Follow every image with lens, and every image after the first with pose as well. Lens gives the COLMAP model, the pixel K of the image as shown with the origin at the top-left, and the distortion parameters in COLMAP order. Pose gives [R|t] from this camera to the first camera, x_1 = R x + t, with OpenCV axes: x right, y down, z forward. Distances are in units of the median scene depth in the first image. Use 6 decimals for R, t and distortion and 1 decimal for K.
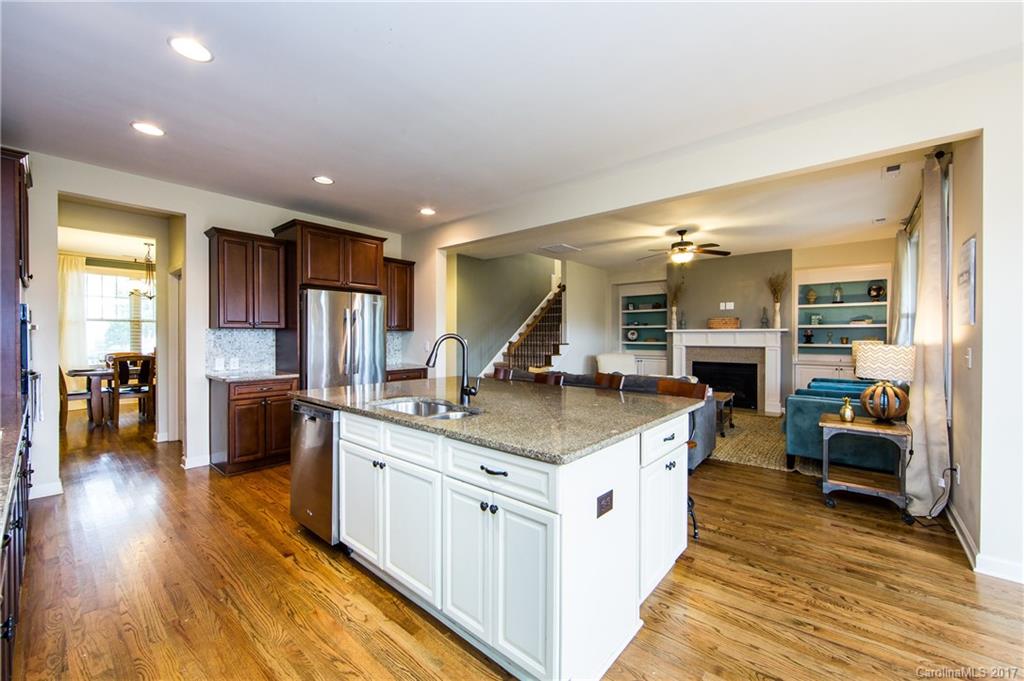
lens RADIAL K [[407.3, 0, 517.2], [0, 407.3, 338.3], [0, 0, 1]] dist [0.001556, -0.000301]
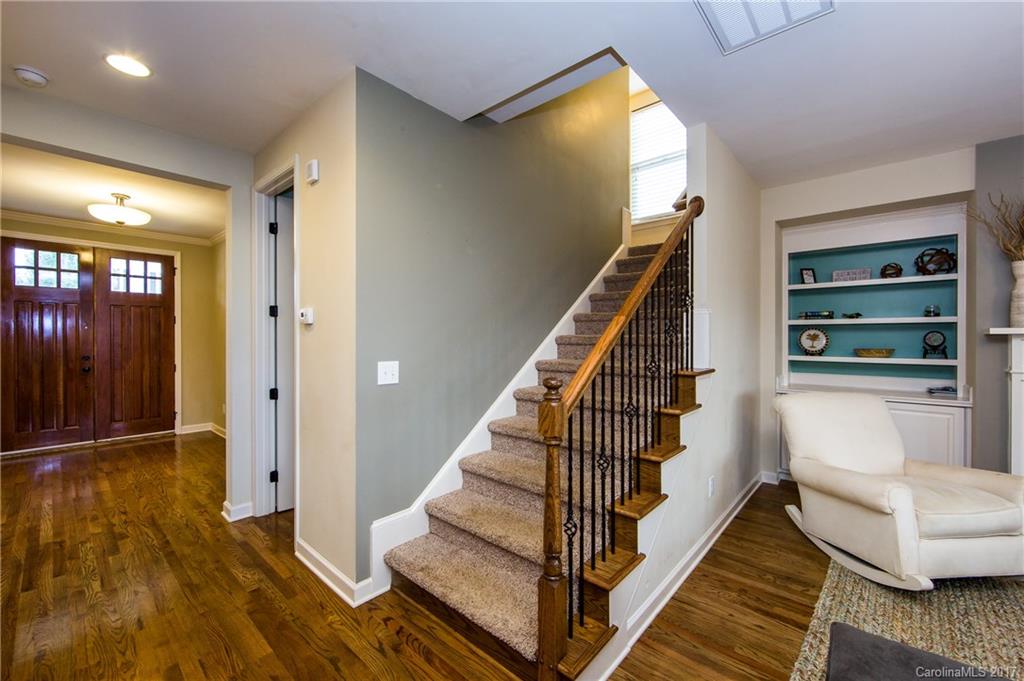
lens RADIAL K [[407.3, 0, 508.2], [0, 407.3, 338.0], [0, 0, 1]] dist [0.001556, -0.000301]
pose [[0.999343, -0.000150, -0.036235, -0.035127], [0.000104, 0.999999, -0.001265, -0.013263], [0.036235, 0.001260, 0.999343, 0.705700]]
